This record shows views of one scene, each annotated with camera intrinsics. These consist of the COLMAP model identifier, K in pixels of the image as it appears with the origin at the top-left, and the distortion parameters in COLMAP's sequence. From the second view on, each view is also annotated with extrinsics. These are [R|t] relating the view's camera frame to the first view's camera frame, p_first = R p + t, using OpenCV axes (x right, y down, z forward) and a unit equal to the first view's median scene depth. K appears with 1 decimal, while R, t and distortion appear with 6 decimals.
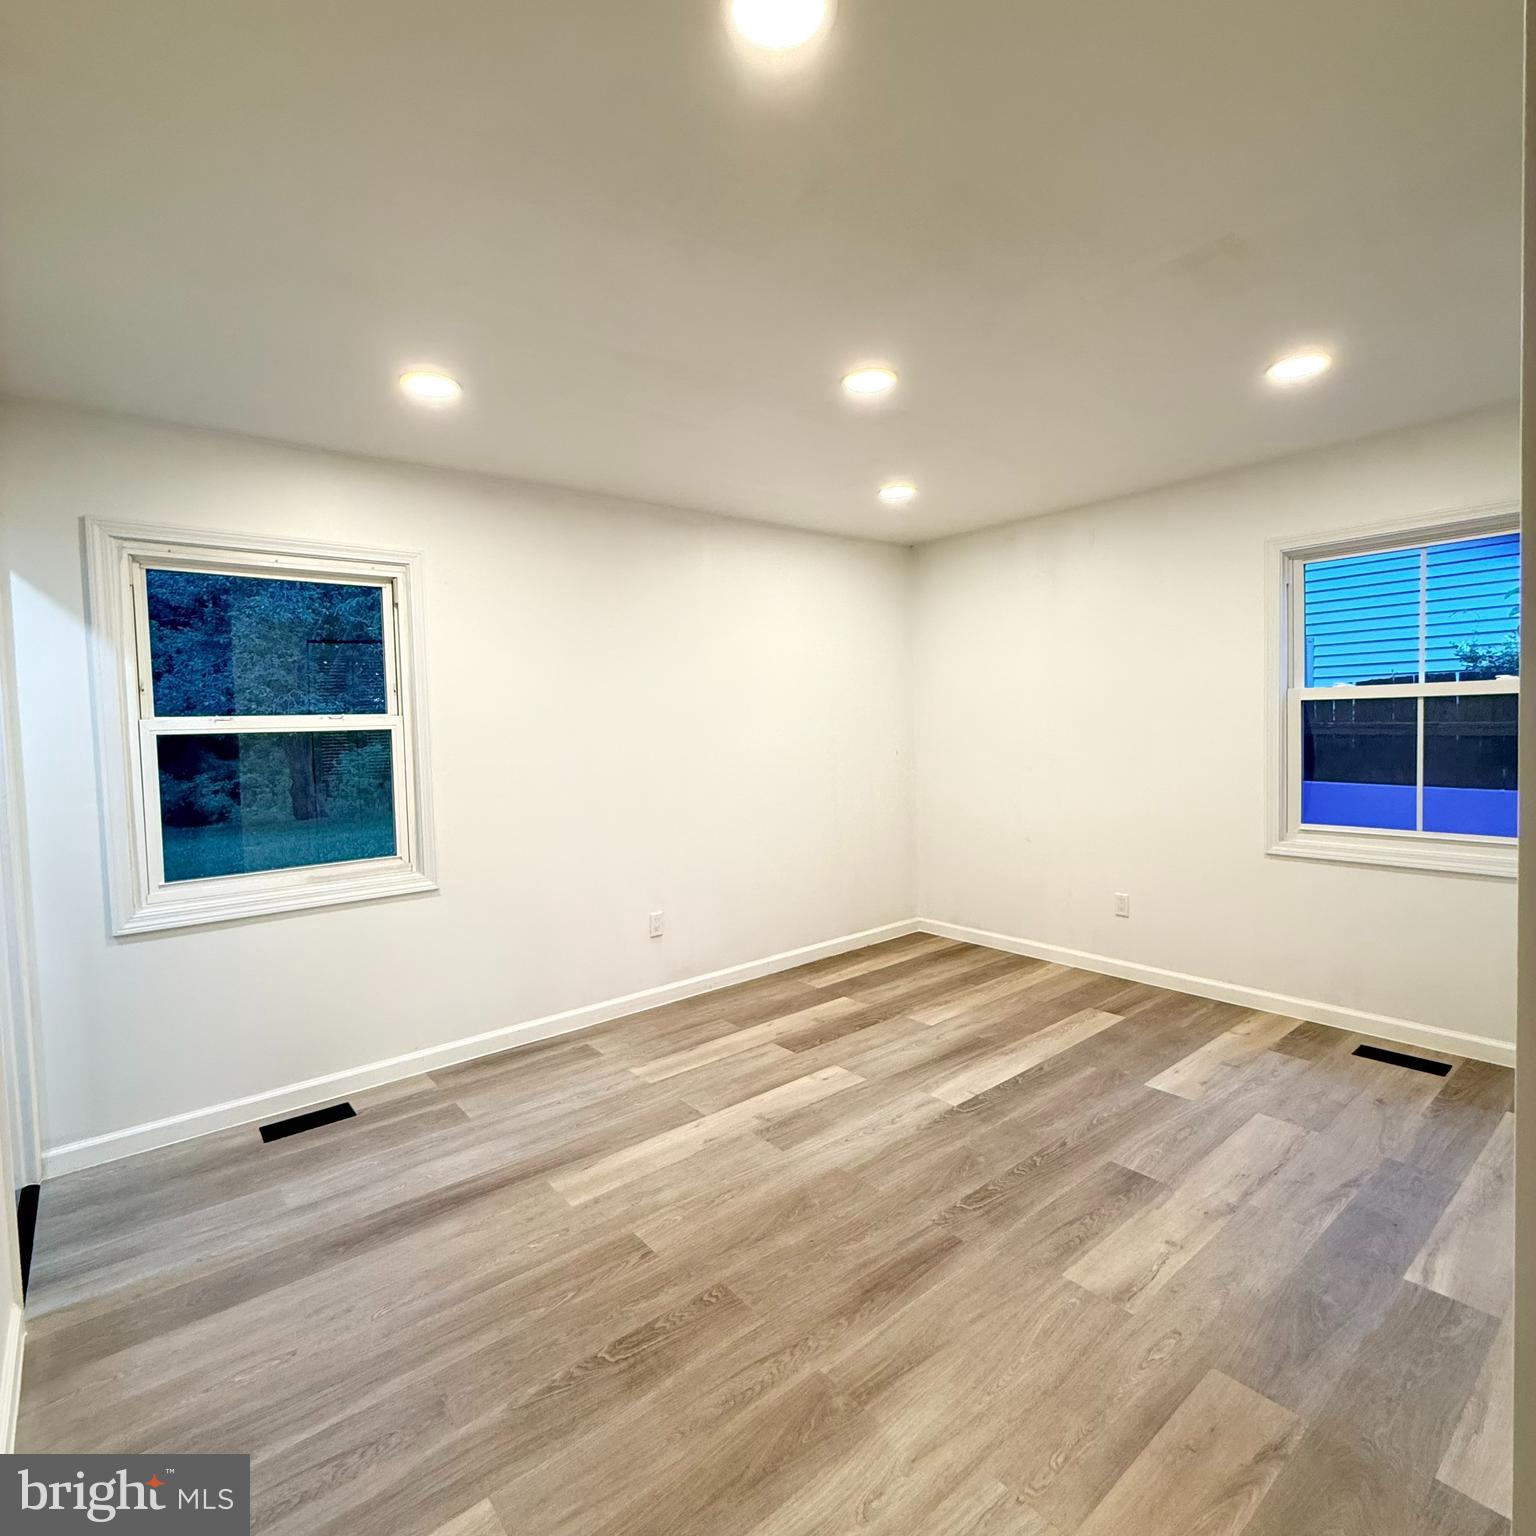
lens RADIAL K [[816.8, 0, 768.6], [0, 816.8, 758.9], [0, 0, 1]] dist [-0.000214, 0.000057]
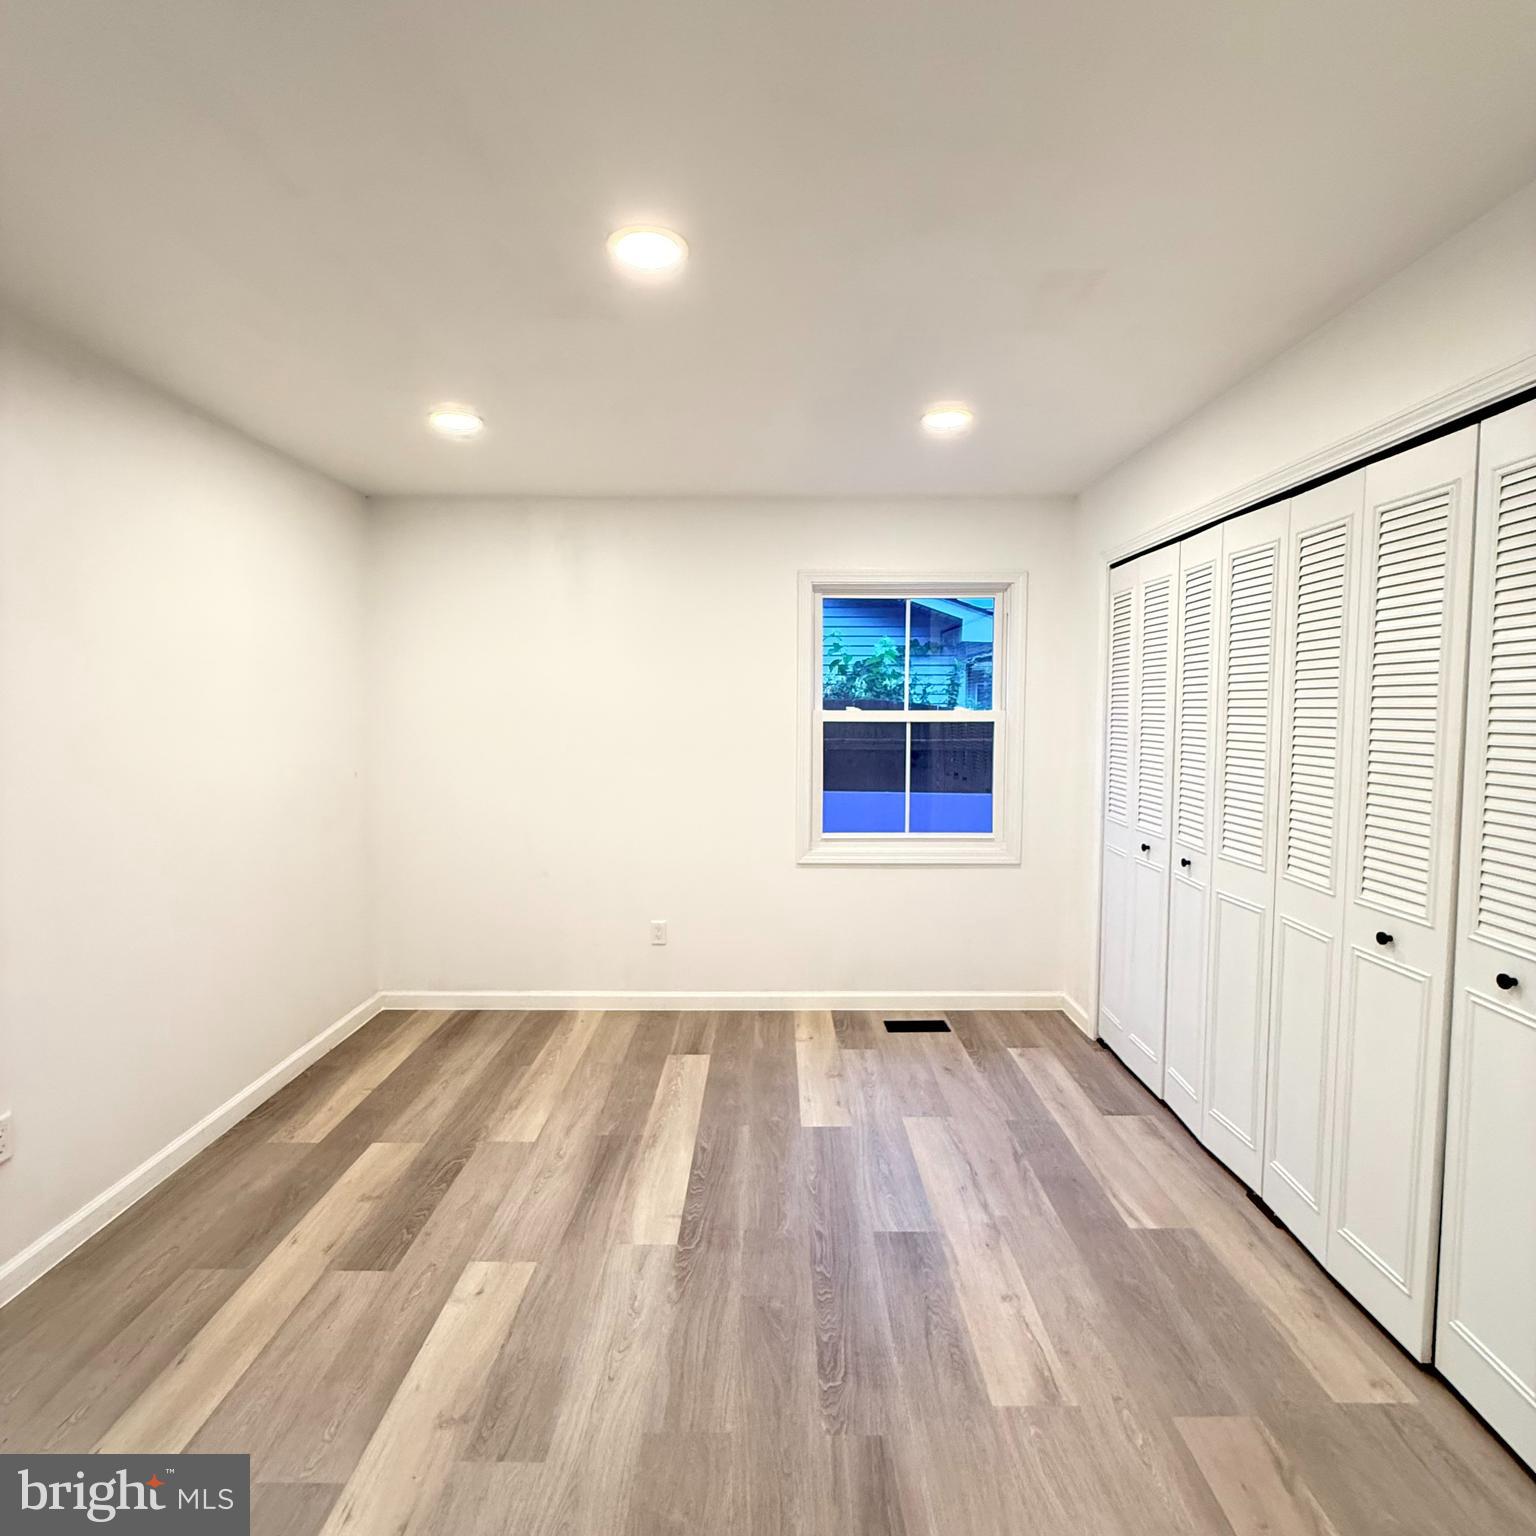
lens RADIAL K [[816.8, 0, 766.3], [0, 816.8, 763.2], [0, 0, 1]] dist [-0.000214, 0.000057]
pose [[0.637614, -0.020982, 0.770070, -0.269711], [0.017082, 0.999768, 0.013097, -0.034691], [-0.770167, 0.004804, 0.637825, 0.392024]]
